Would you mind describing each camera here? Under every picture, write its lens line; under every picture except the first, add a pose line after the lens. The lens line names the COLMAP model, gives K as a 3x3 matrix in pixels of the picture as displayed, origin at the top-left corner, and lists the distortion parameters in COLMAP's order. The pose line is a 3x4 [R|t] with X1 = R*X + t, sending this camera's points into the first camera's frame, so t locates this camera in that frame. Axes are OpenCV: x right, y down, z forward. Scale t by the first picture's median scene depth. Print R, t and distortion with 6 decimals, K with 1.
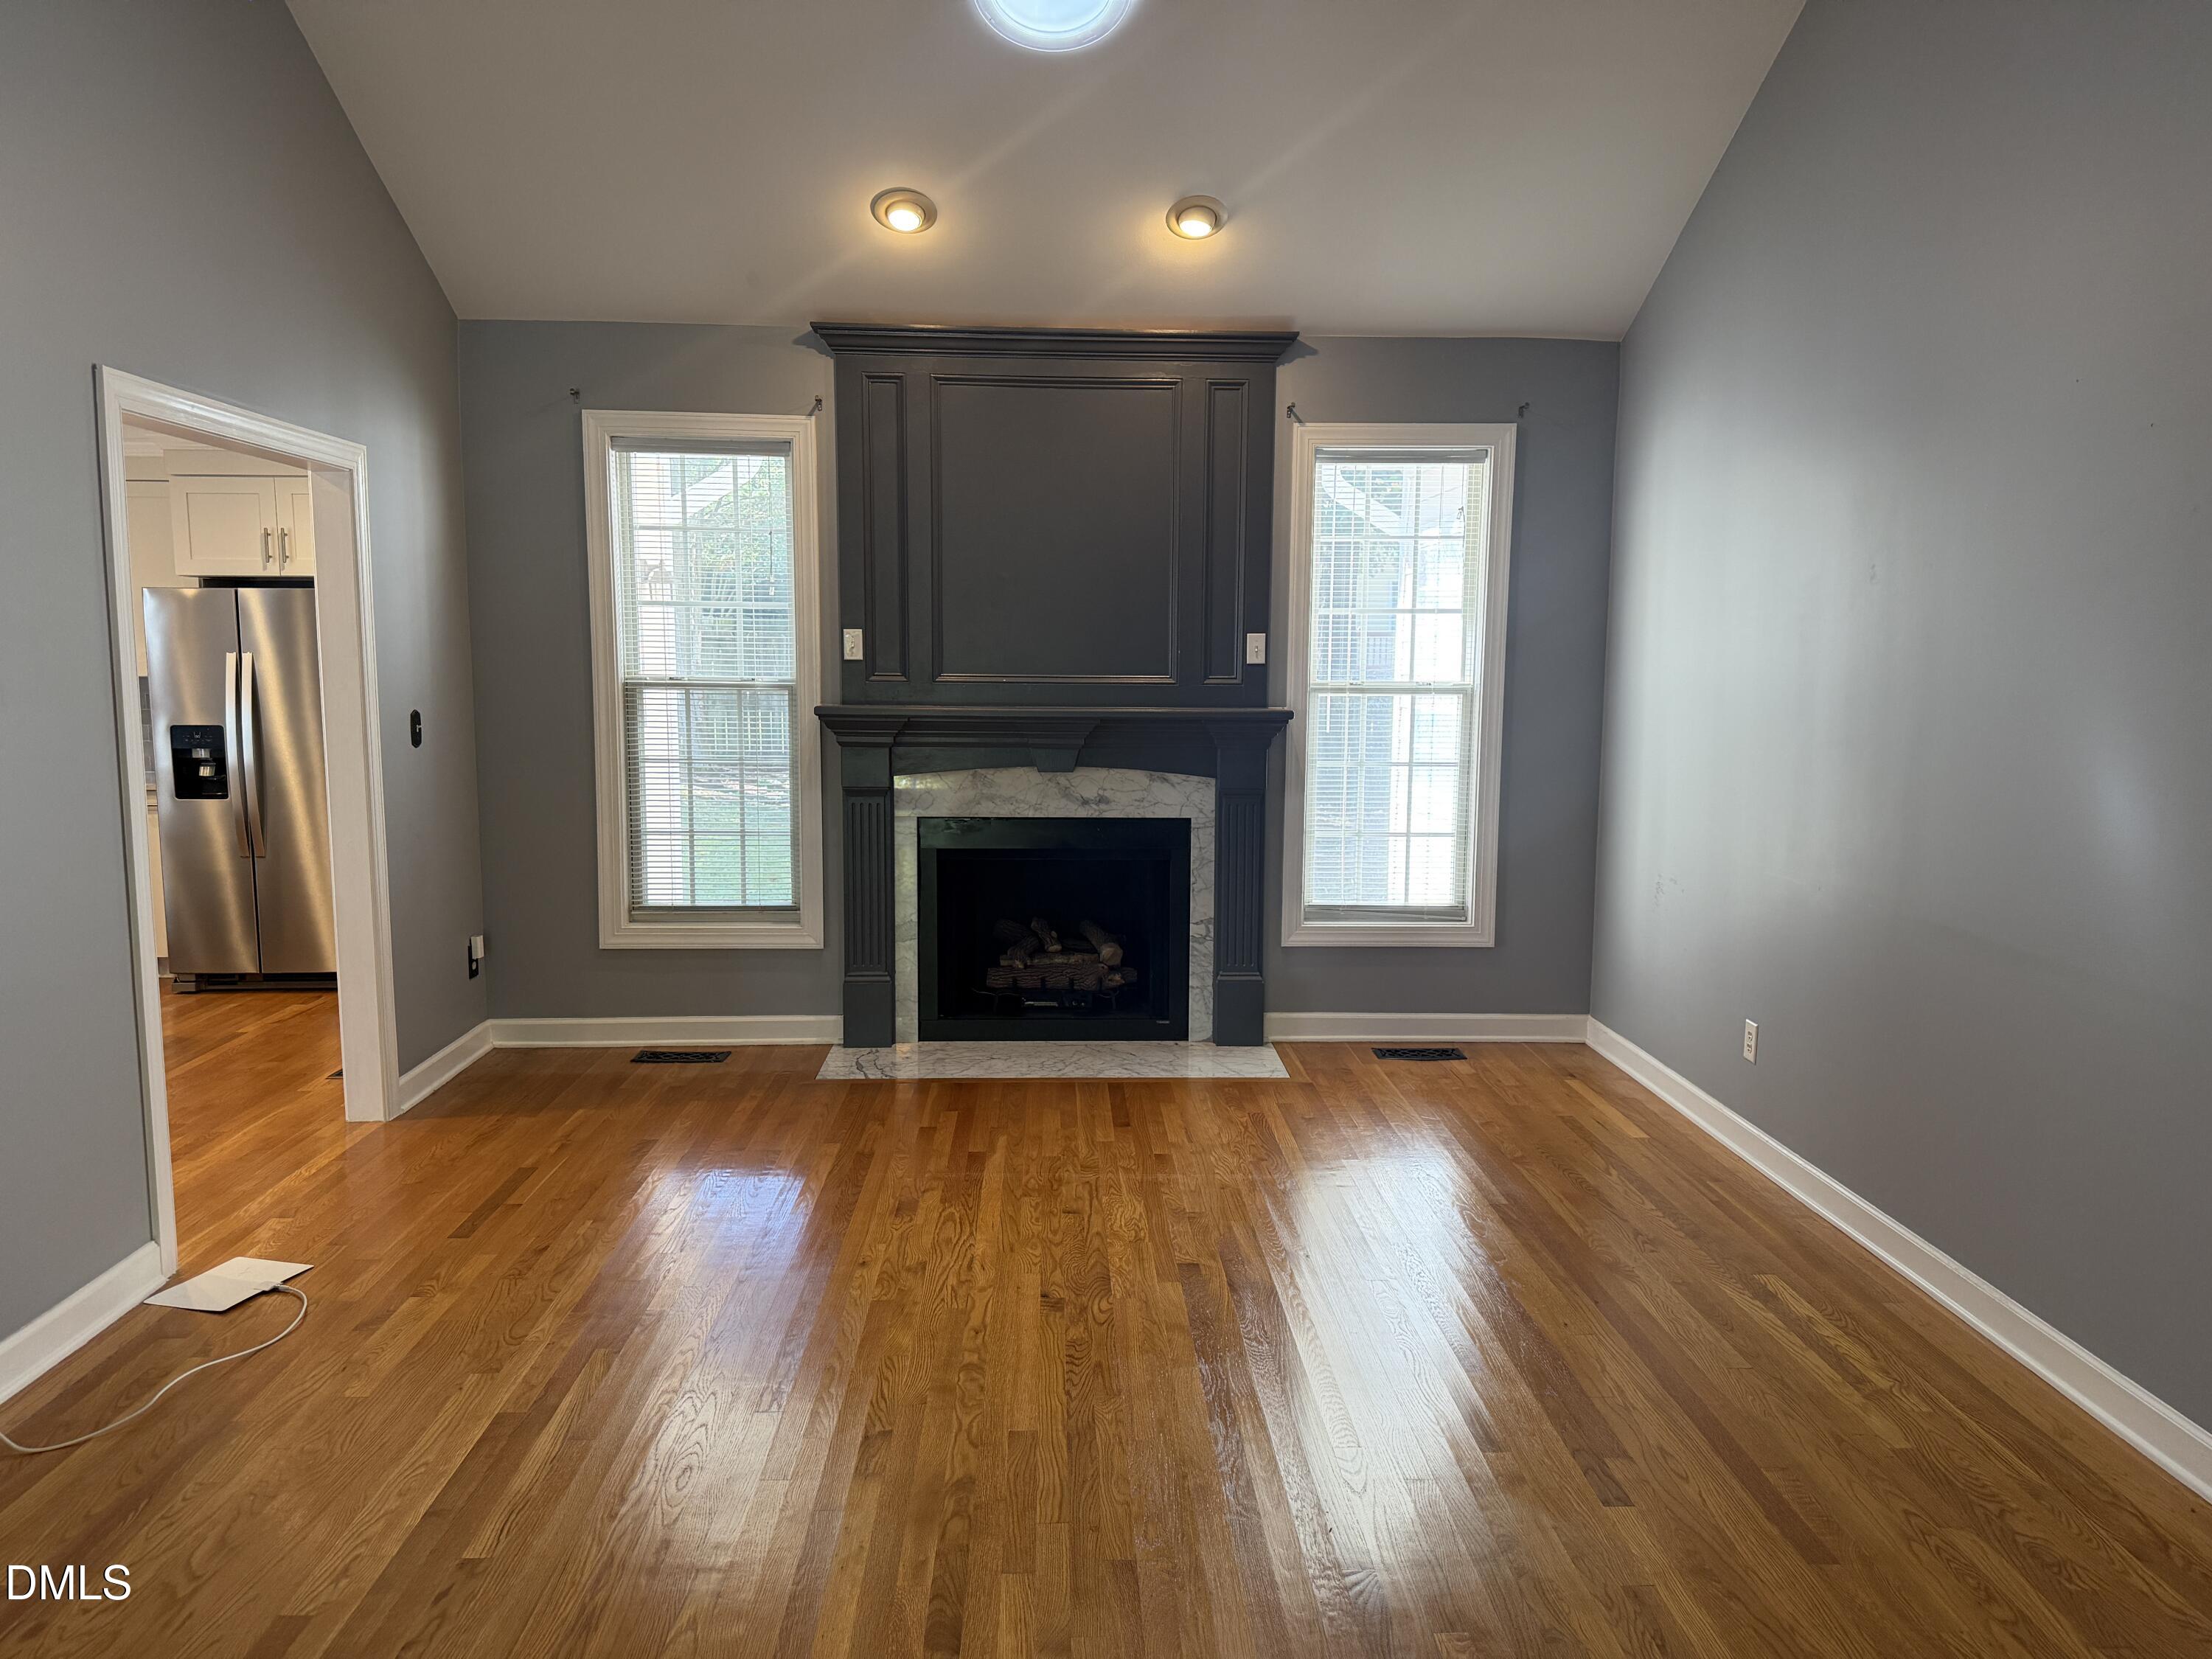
lens RADIAL K [[1549.6, 0, 1111.5], [0, 1549.6, 853.3], [0, 0, 1]] dist [0.162016, -0.276573]
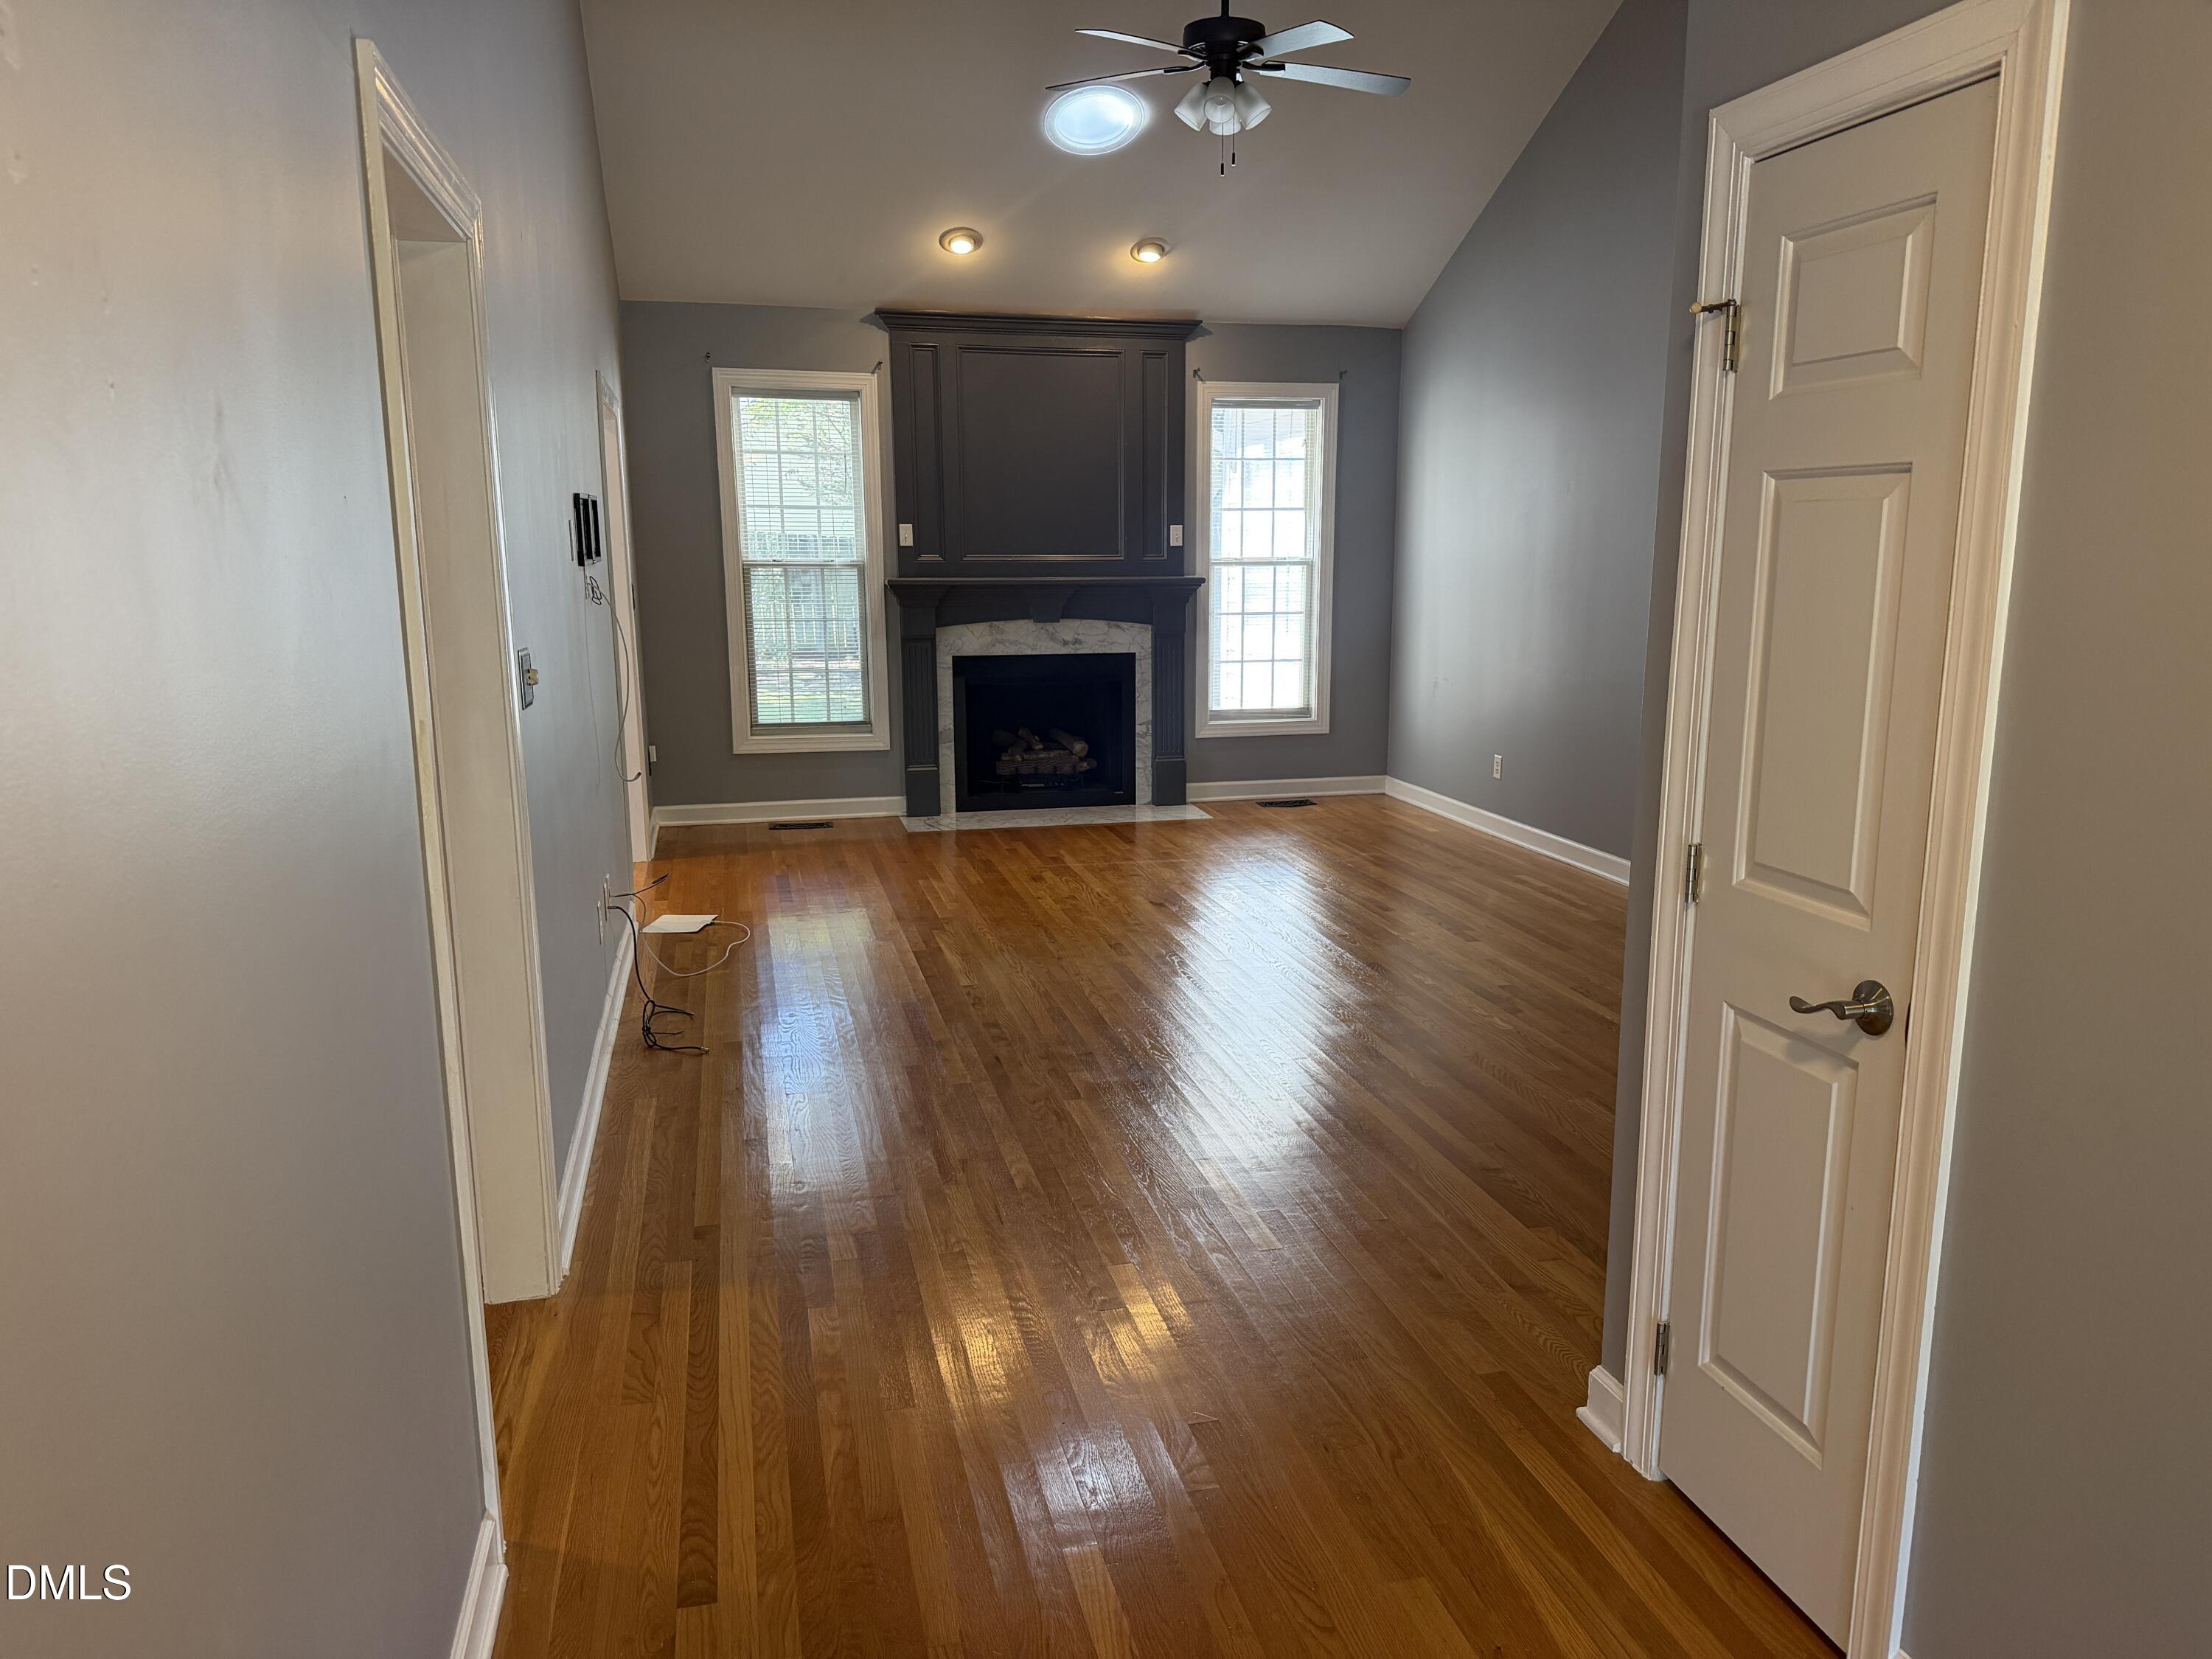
lens RADIAL K [[1549.6, 0, 1111.5], [0, 1549.6, 853.3], [0, 0, 1]] dist [0.162016, -0.276573]
pose [[0.979311, -0.049734, 0.196156, -0.272586], [0.035421, 0.996493, 0.075815, 0.055051], [-0.199238, -0.067298, 0.977637, -0.459584]]
